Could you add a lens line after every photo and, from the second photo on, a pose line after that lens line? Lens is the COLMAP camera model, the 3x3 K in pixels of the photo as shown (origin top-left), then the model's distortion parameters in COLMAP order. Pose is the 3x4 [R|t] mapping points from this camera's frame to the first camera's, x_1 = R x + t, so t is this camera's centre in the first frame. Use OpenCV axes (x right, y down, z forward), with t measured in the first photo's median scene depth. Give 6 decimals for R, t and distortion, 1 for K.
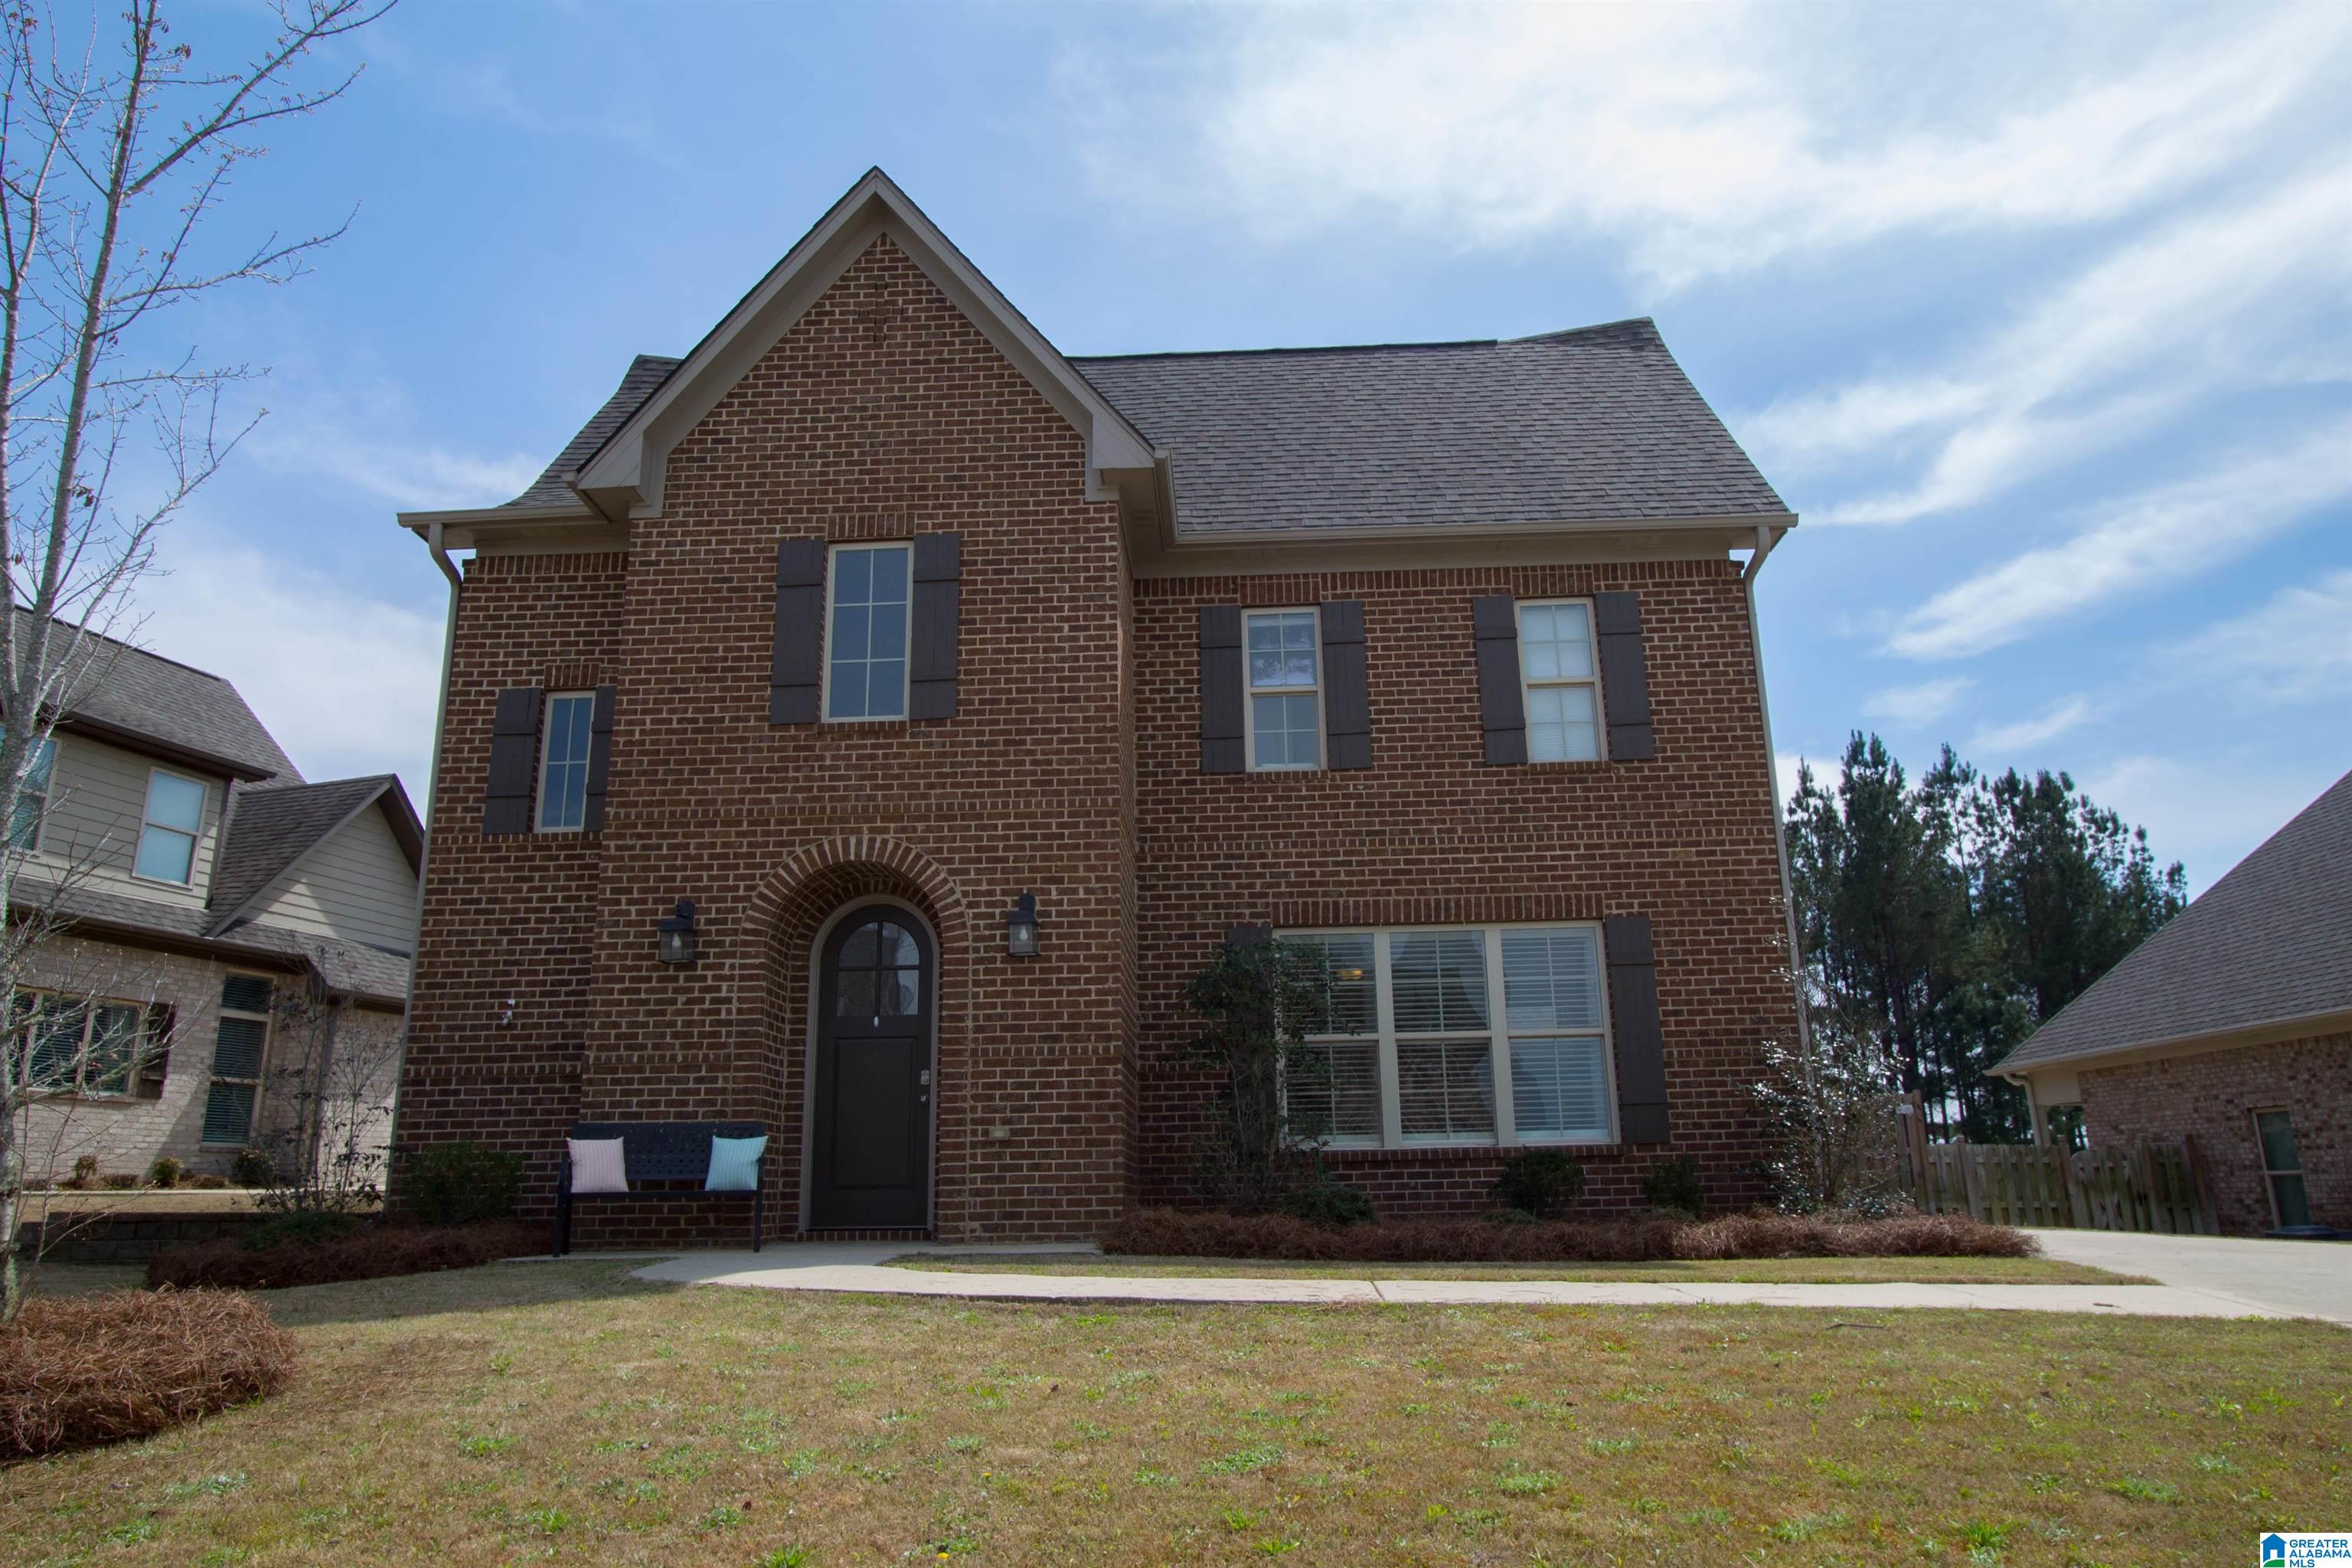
lens RADIAL K [[1484.5, 0, 1177.0], [0, 1484.5, 788.7], [0, 0, 1]] dist [-0.015912, 0.001123]
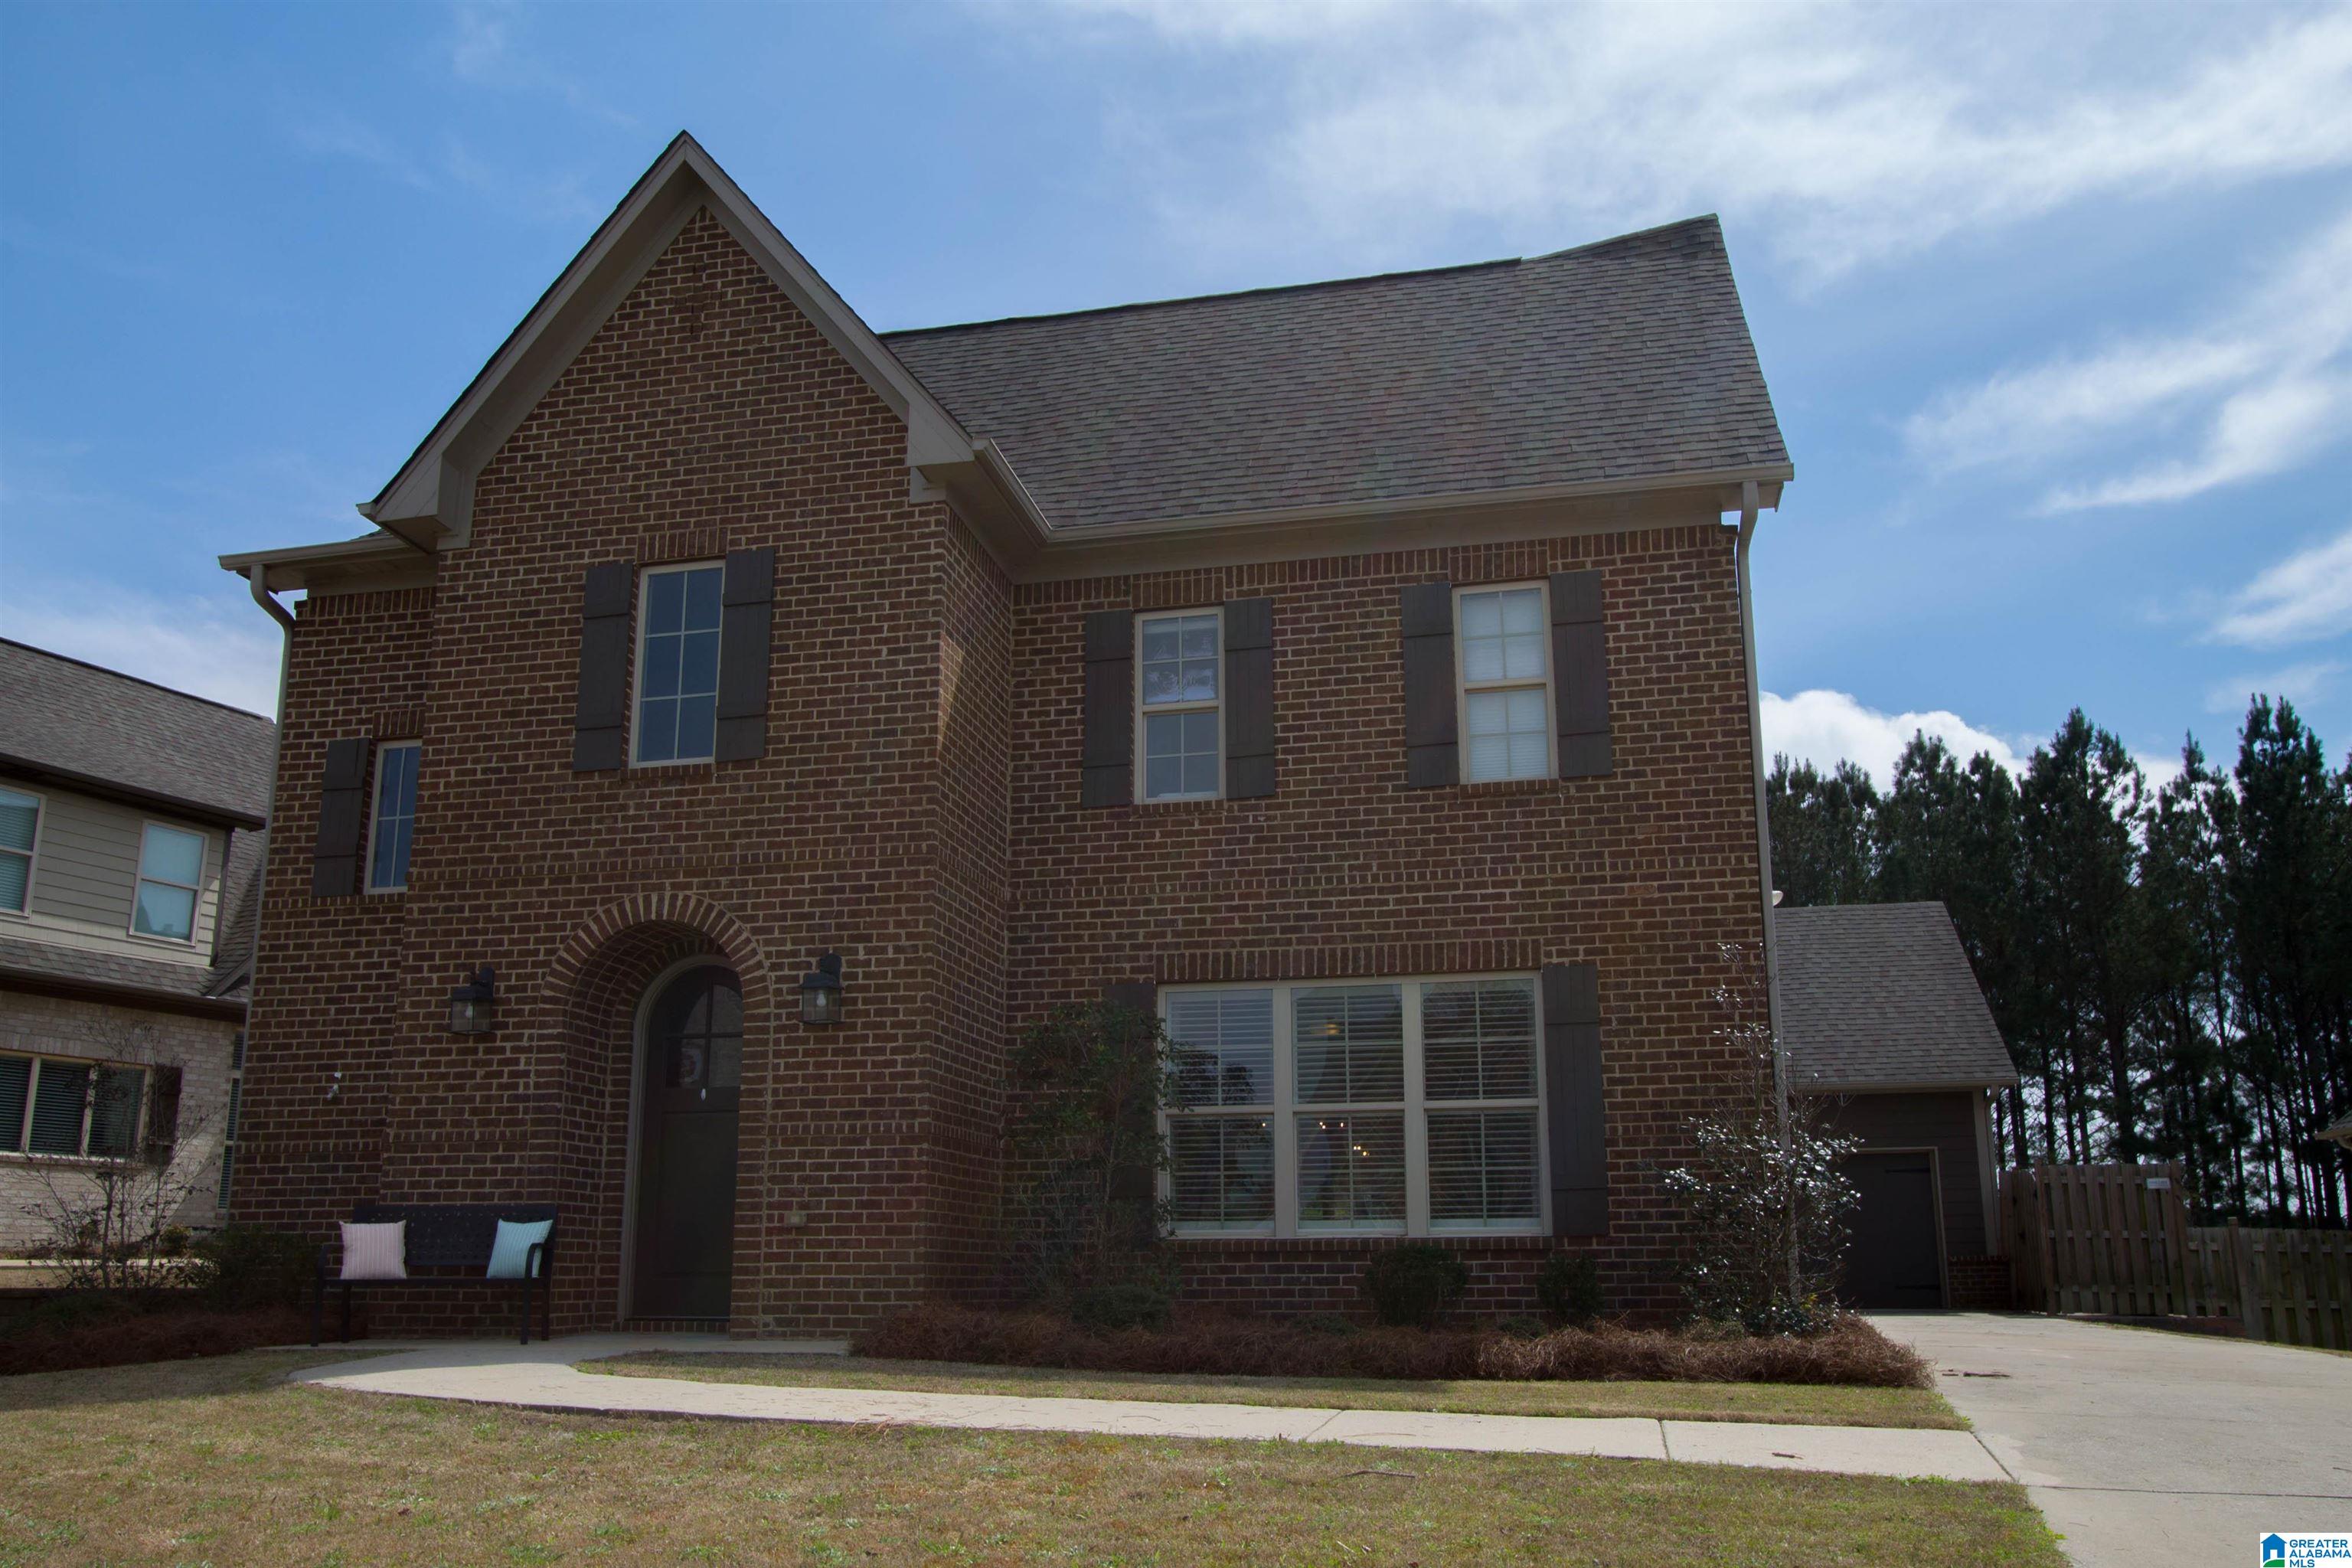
lens RADIAL K [[1744.8, 0, 1218.3], [0, 1744.8, 888.2], [0, 0, 1]] dist [-0.010024, 0.006485]
pose [[0.986485, -0.021111, -0.162485, 0.271629], [0.030430, 0.998018, 0.055078, -0.017795], [0.161000, -0.059278, 0.985173, 0.002661]]
